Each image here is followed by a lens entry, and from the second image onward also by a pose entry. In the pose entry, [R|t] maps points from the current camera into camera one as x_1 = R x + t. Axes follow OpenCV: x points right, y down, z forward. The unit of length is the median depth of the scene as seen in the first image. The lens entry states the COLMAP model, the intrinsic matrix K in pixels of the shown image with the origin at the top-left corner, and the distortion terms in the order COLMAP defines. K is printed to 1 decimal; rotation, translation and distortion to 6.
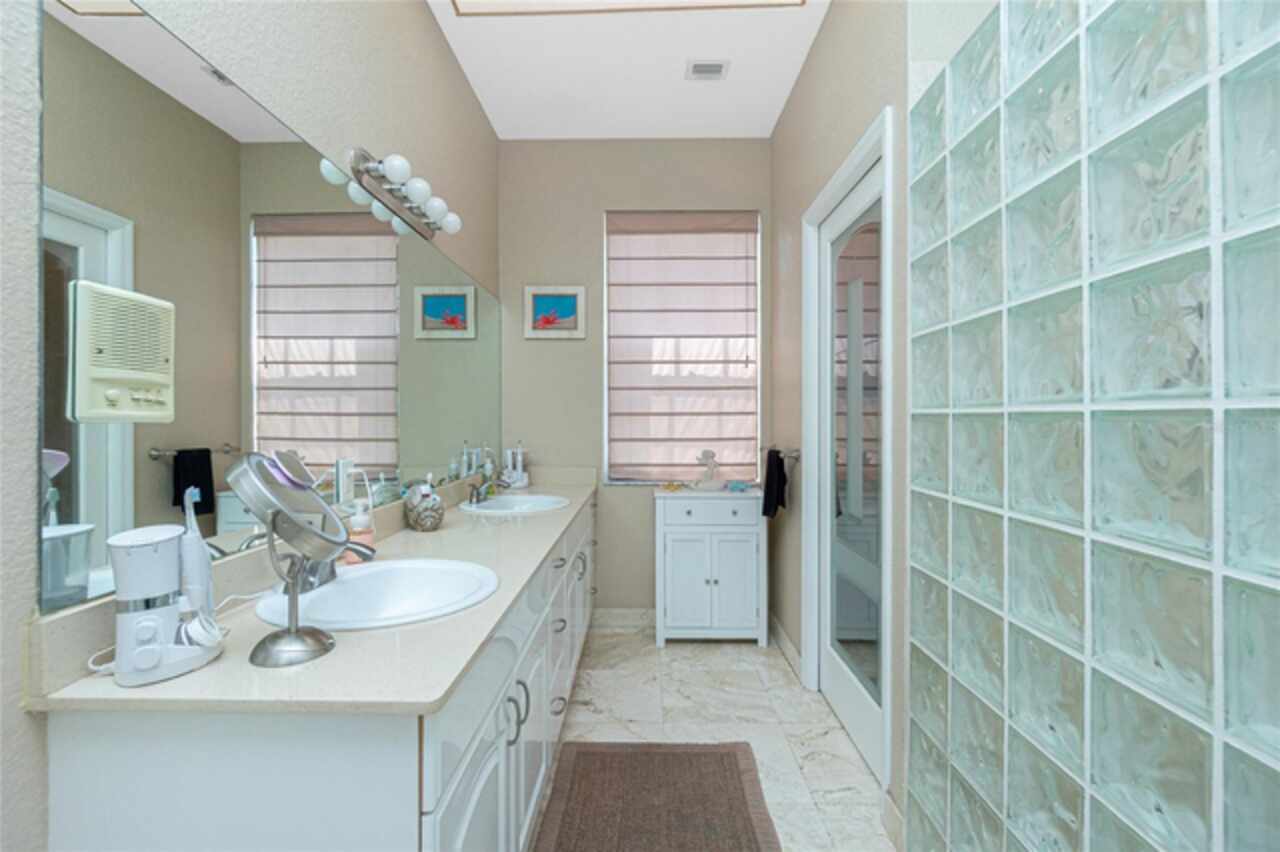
lens RADIAL K [[554.8, 0, 639.1], [0, 554.8, 420.8], [0, 0, 1]] dist [-0.003837, 0.000887]
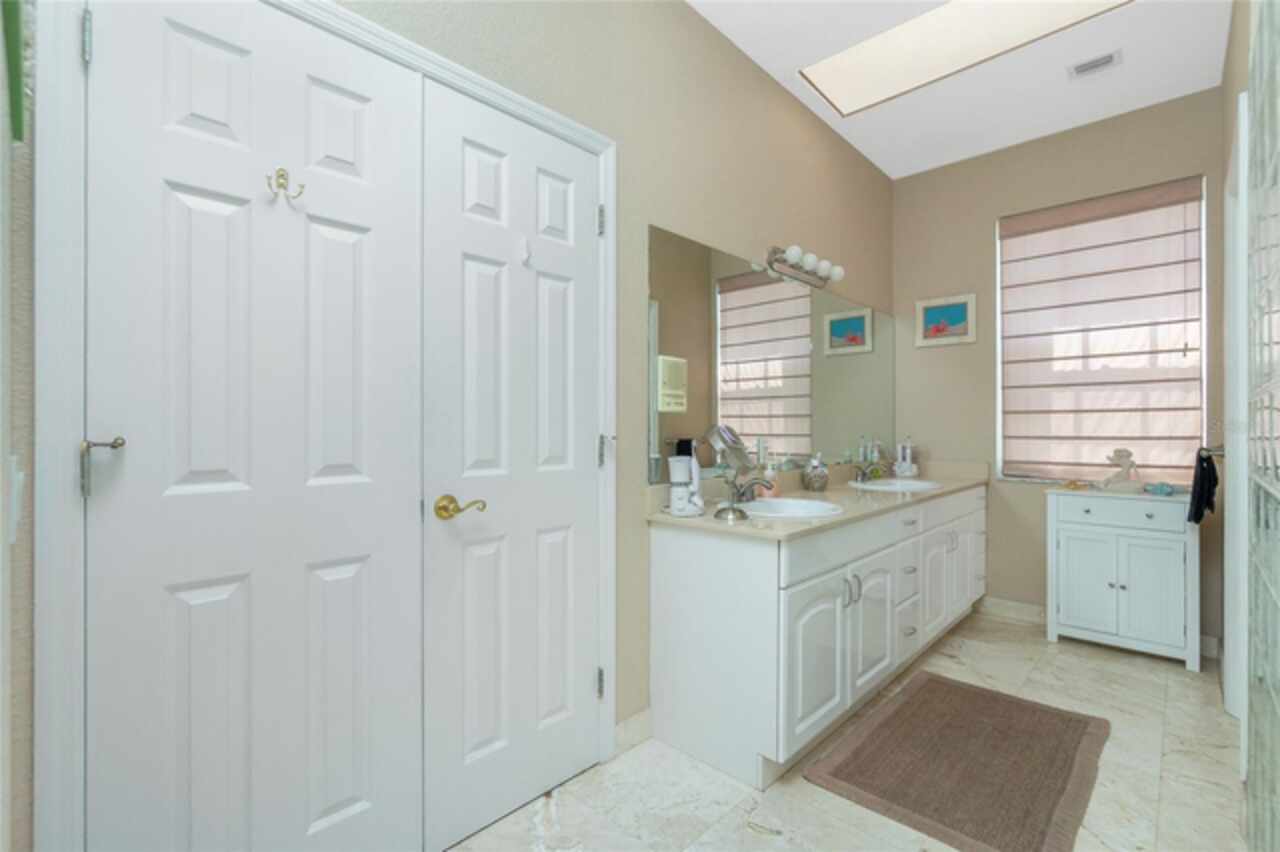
lens RADIAL K [[554.8, 0, 637.6], [0, 554.8, 427.1], [0, 0, 1]] dist [-0.003837, 0.000887]
pose [[0.728720, 0.001960, -0.684809, 0.162667], [-0.003730, 0.999992, -0.001107, 0.019392], [0.684802, 0.003360, 0.728721, -0.228692]]
